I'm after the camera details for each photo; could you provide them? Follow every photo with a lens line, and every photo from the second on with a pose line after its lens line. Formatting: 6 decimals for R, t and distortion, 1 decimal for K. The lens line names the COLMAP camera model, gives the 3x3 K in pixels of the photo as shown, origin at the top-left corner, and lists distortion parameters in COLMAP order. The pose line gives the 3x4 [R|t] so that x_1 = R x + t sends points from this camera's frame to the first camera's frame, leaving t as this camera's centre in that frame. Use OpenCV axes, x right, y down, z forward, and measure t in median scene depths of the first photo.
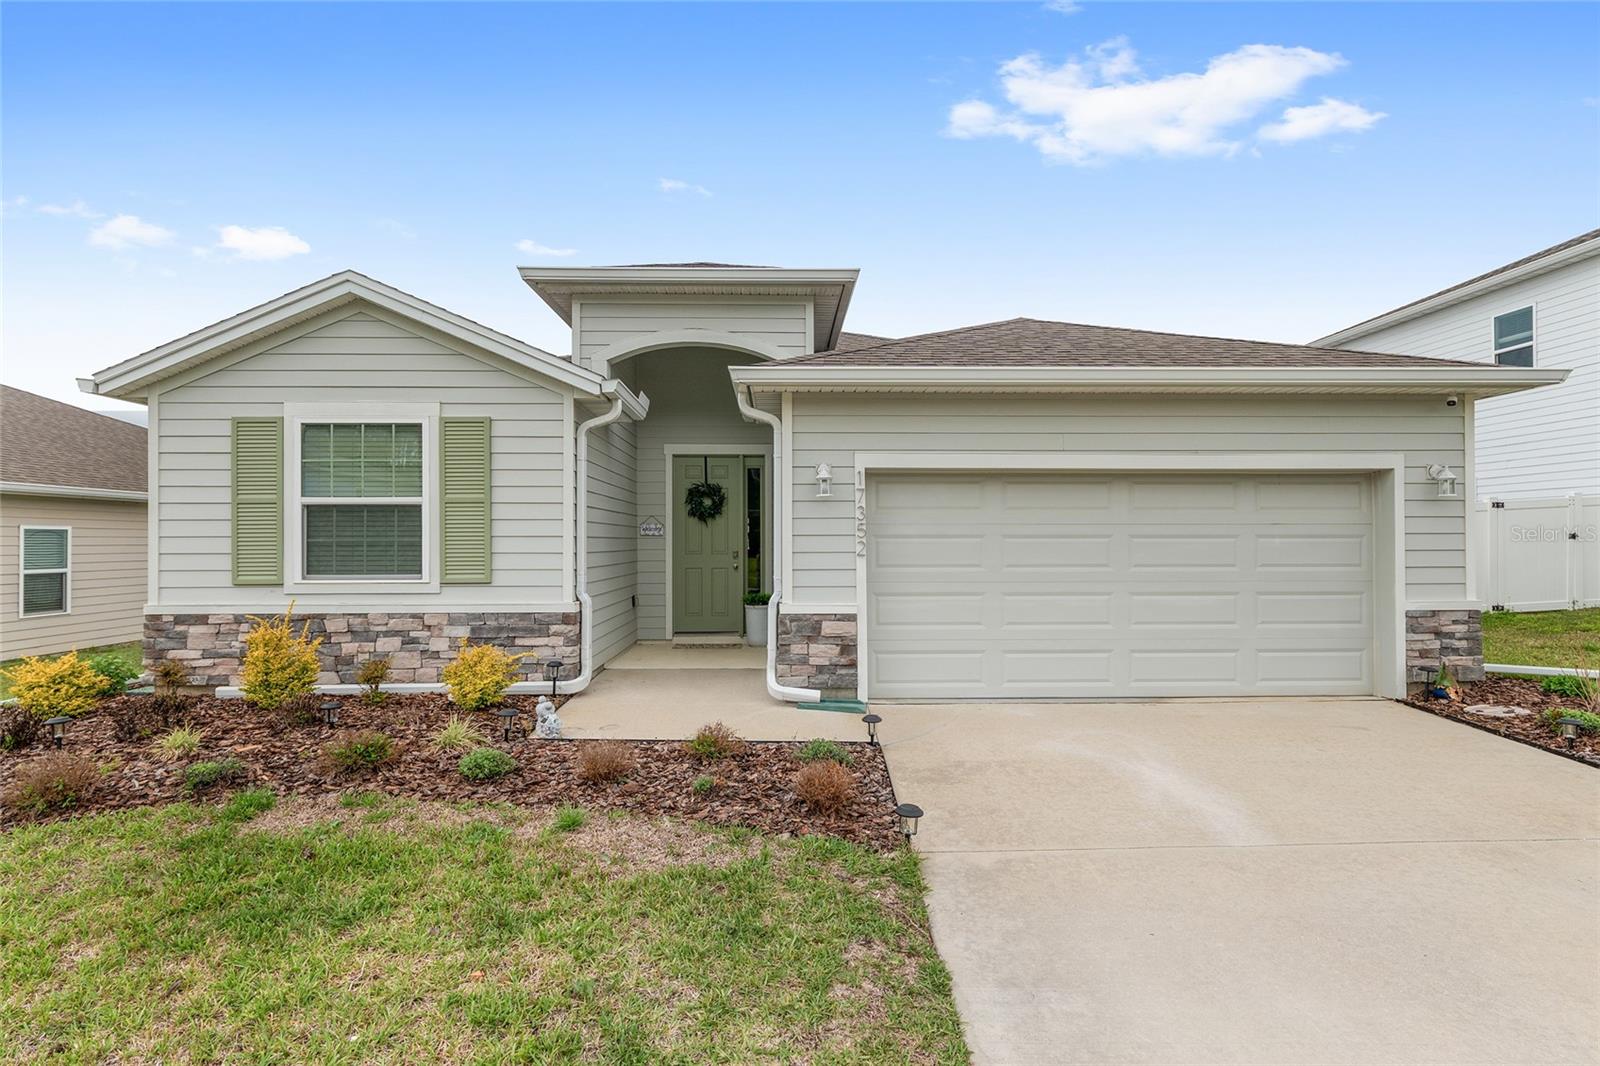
lens RADIAL K [[798.2, 0, 800.0], [0, 798.2, 533.0], [0, 0, 1]] dist [-0.001258, -0.000201]
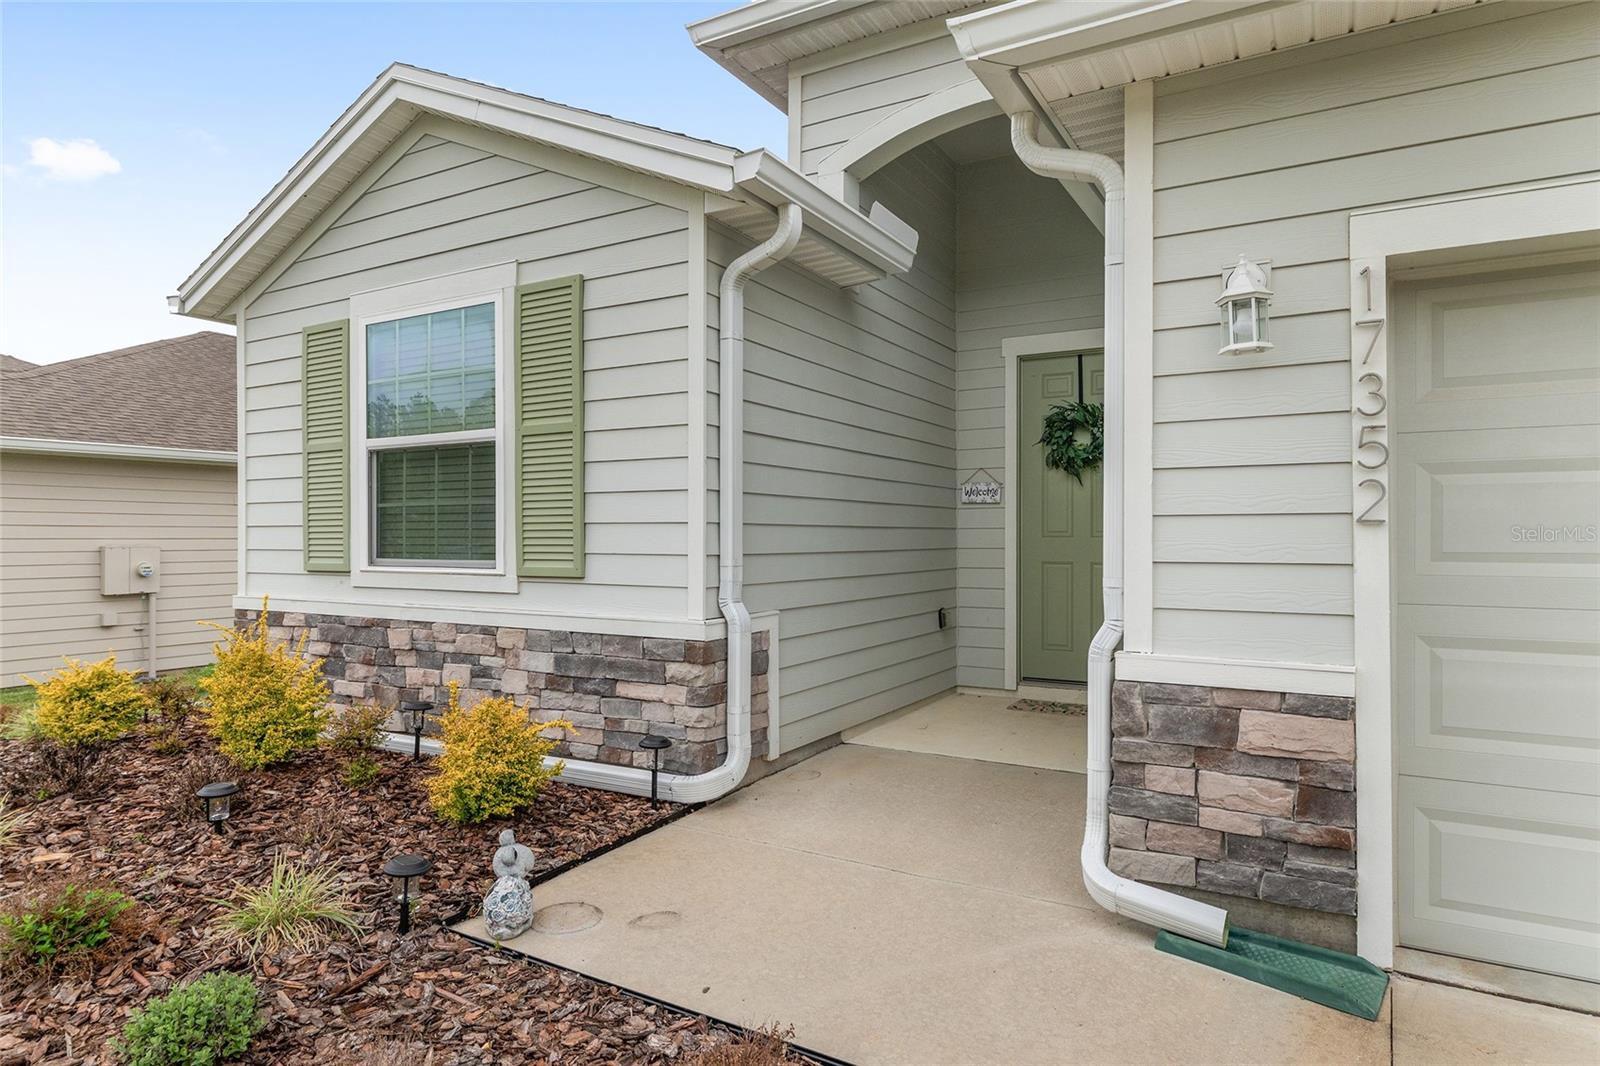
lens RADIAL K [[931.5, 0, 800.8], [0, 931.5, 538.5], [0, 0, 1]] dist [-0.004122, -0.000329]
pose [[0.849119, 0.002879, -0.528194, 0.078038], [0.003754, 0.999927, 0.011485, 0.028858], [0.528189, -0.011735, 0.849046, 0.537819]]
